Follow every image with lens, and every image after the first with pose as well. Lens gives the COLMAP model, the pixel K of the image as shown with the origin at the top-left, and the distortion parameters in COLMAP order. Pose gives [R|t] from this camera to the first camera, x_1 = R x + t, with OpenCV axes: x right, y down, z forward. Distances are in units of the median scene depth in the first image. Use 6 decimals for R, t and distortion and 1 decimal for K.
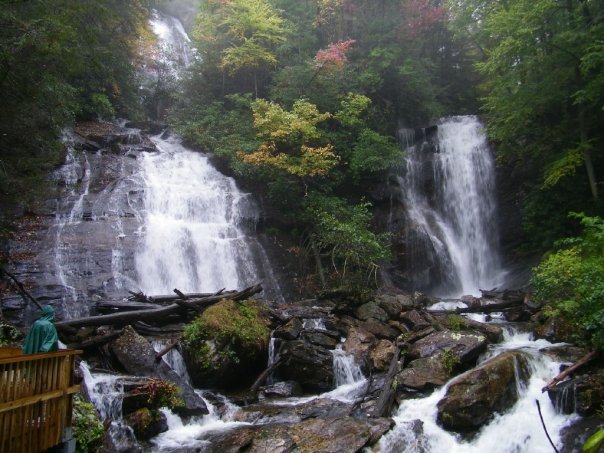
lens RADIAL K [[538.6, 0, 284.0], [0, 538.6, 228.2], [0, 0, 1]] dist [-0.183776, 0.143874]
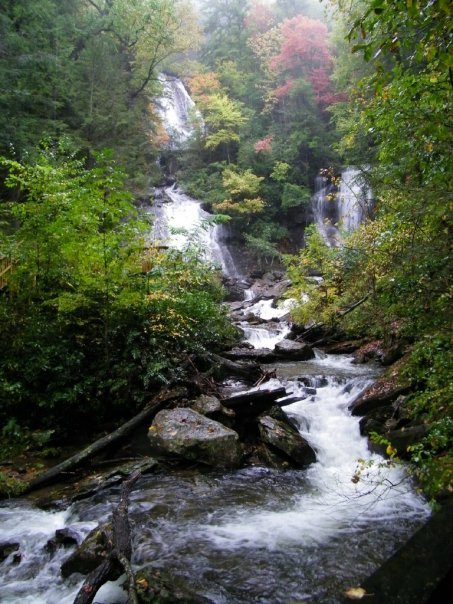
lens RADIAL K [[698.7, 0, 226.5], [0, 698.7, 302.0], [0, 0, 1]] dist [-0.016229, 0.016469]
pose [[0.987392, -0.030547, -0.155321, 0.302523], [0.042339, 0.996419, 0.073187, 0.027968], [0.152530, -0.078840, 0.985149, -1.334968]]
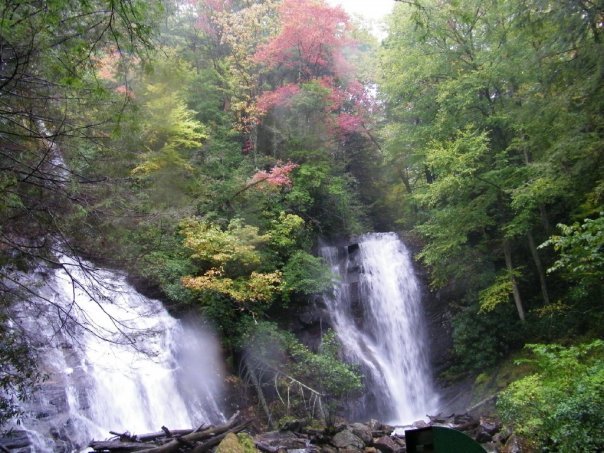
lens RADIAL K [[698.7, 0, 302.0], [0, 698.7, 226.5], [0, 0, 1]] dist [-0.016229, 0.016469]
pose [[0.955904, 0.032769, 0.291846, -0.216054], [0.015987, 0.986475, -0.163128, -0.021414], [-0.293245, 0.160600, 0.942452, -0.210496]]
